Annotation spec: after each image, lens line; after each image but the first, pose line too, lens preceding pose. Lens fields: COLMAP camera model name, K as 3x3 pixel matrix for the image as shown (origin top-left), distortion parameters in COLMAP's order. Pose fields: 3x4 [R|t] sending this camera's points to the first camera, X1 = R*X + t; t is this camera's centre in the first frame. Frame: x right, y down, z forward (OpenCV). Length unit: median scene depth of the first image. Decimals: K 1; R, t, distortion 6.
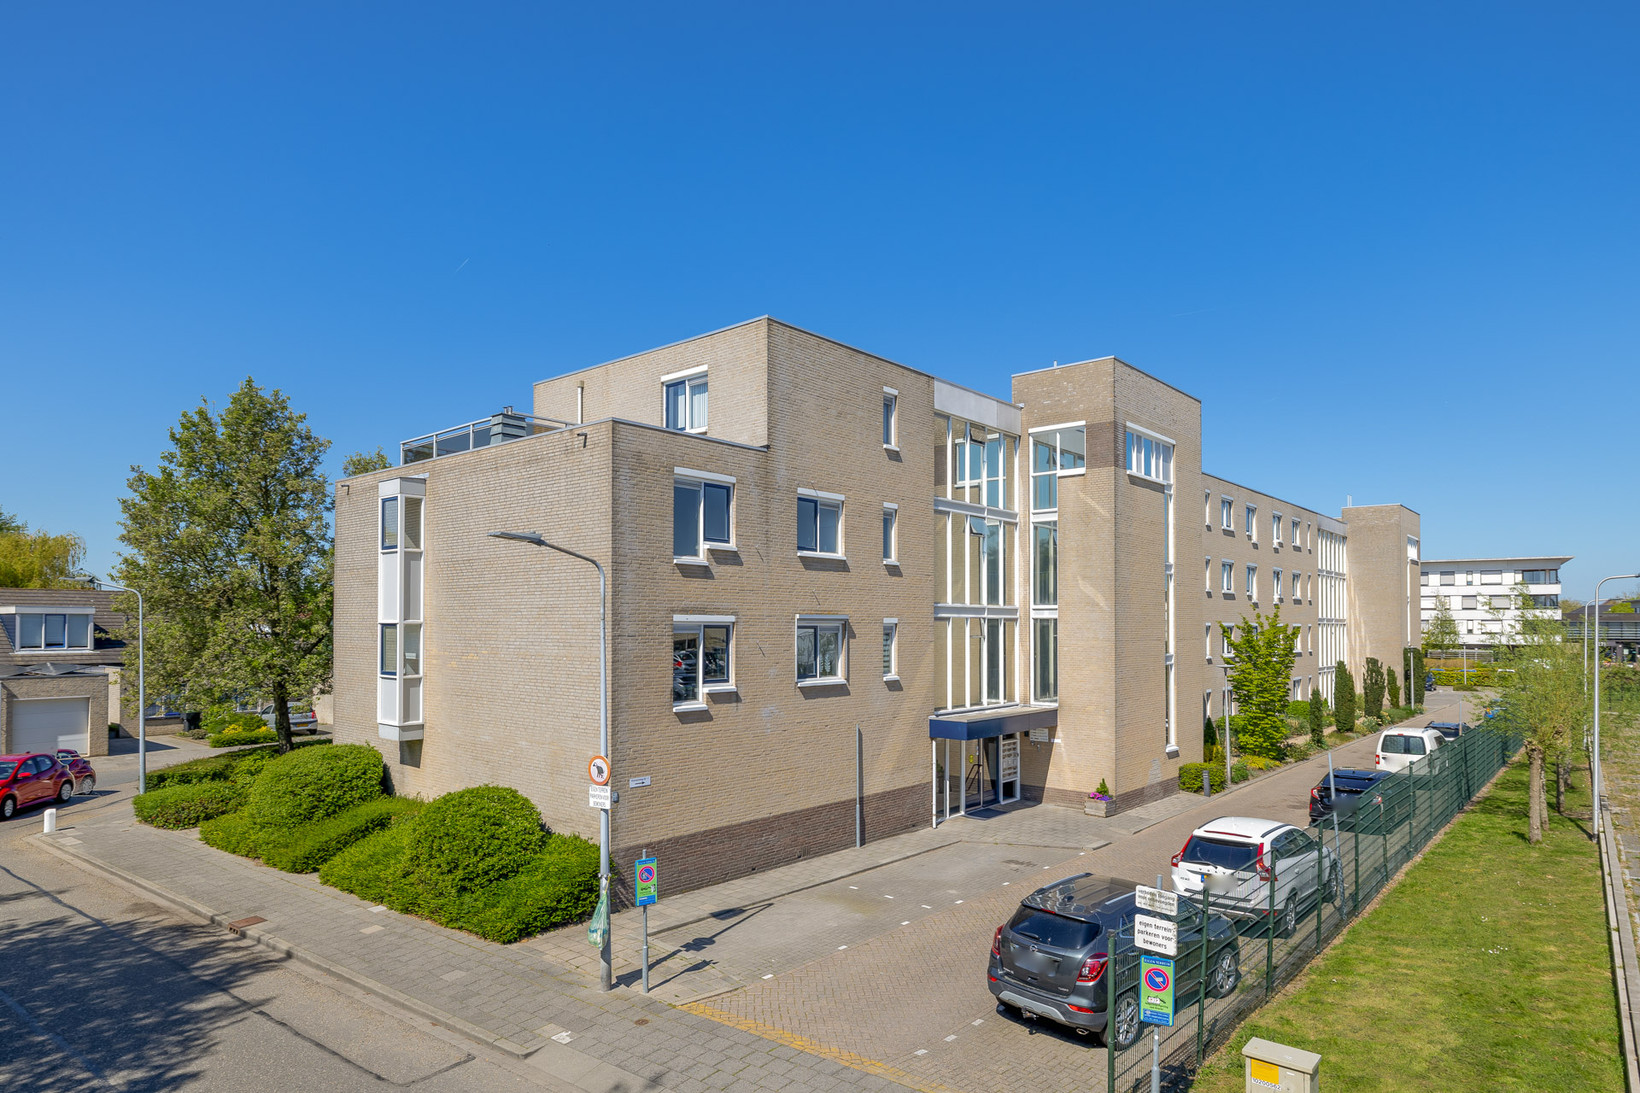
lens RADIAL K [[925.2, 0, 820.0], [0, 925.2, 546.5], [0, 0, 1]] dist [-0.066611, 0.000067]
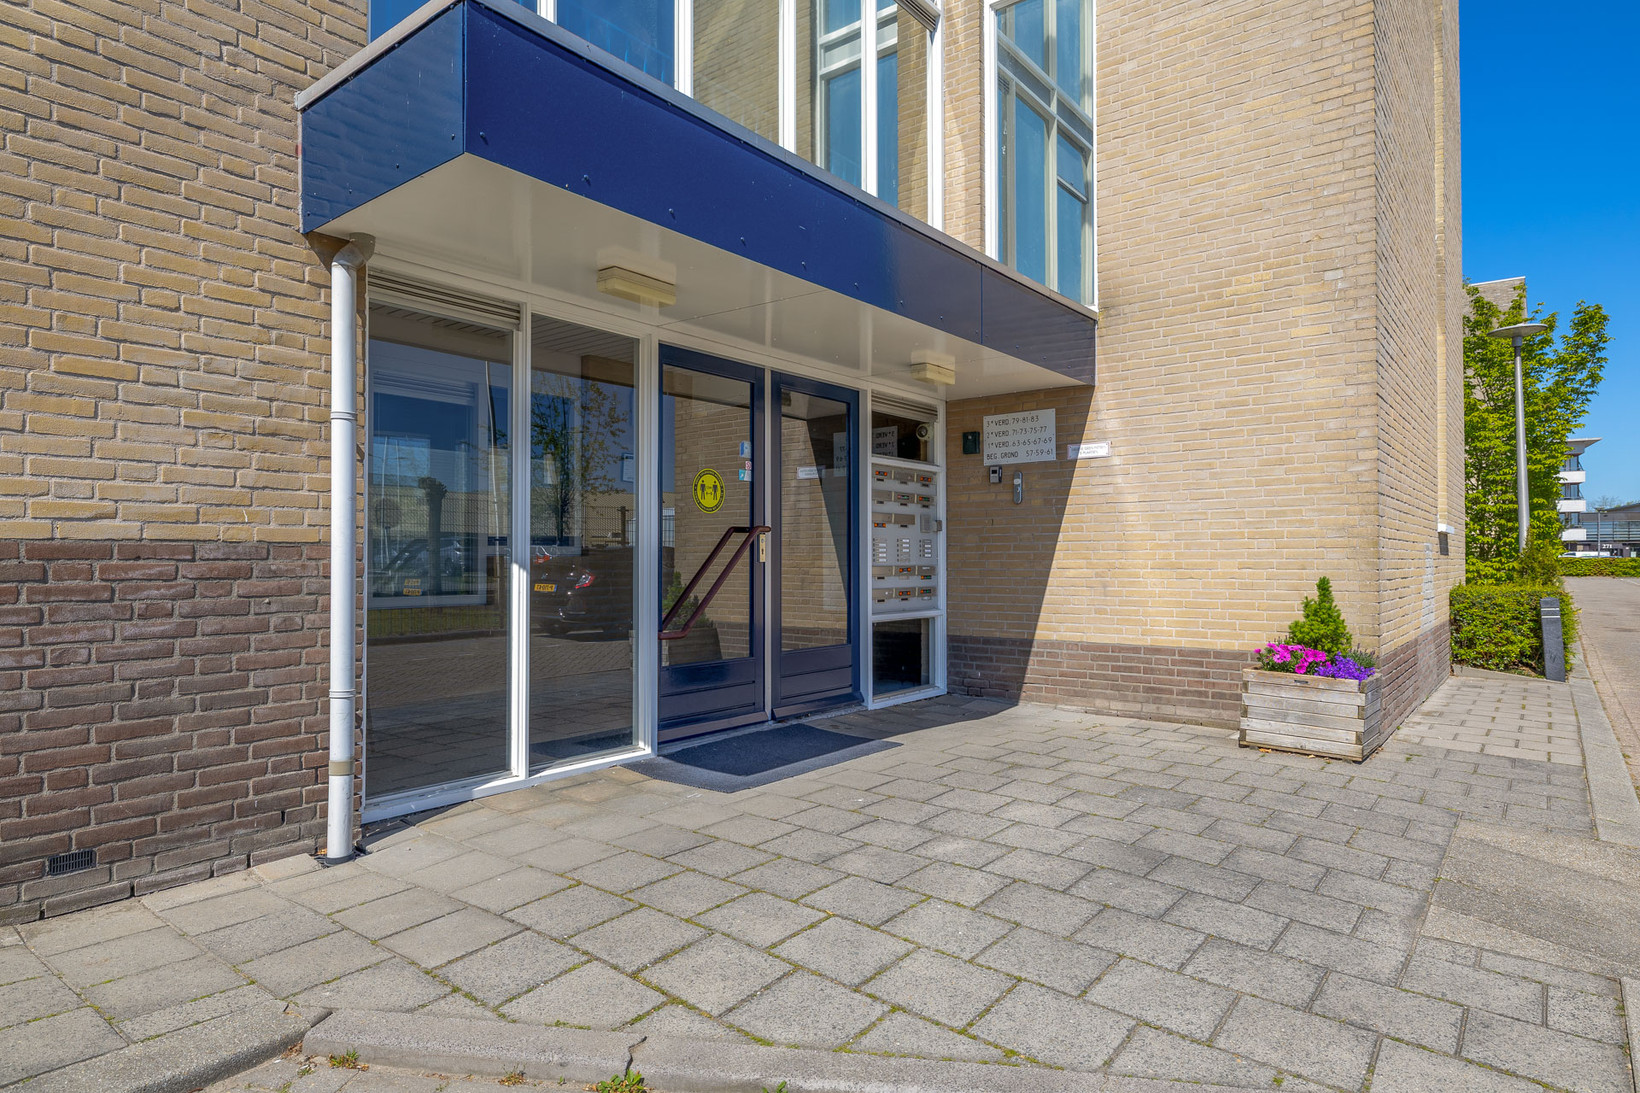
lens RADIAL K [[925.2, 0, 820.0], [0, 925.2, 546.5], [0, 0, 1]] dist [-0.066611, 0.000067]
pose [[0.998790, -0.010981, 0.047933, 0.174847], [0.007100, 0.996738, 0.080393, 0.219321], [-0.048660, -0.079955, 0.995610, 0.764818]]
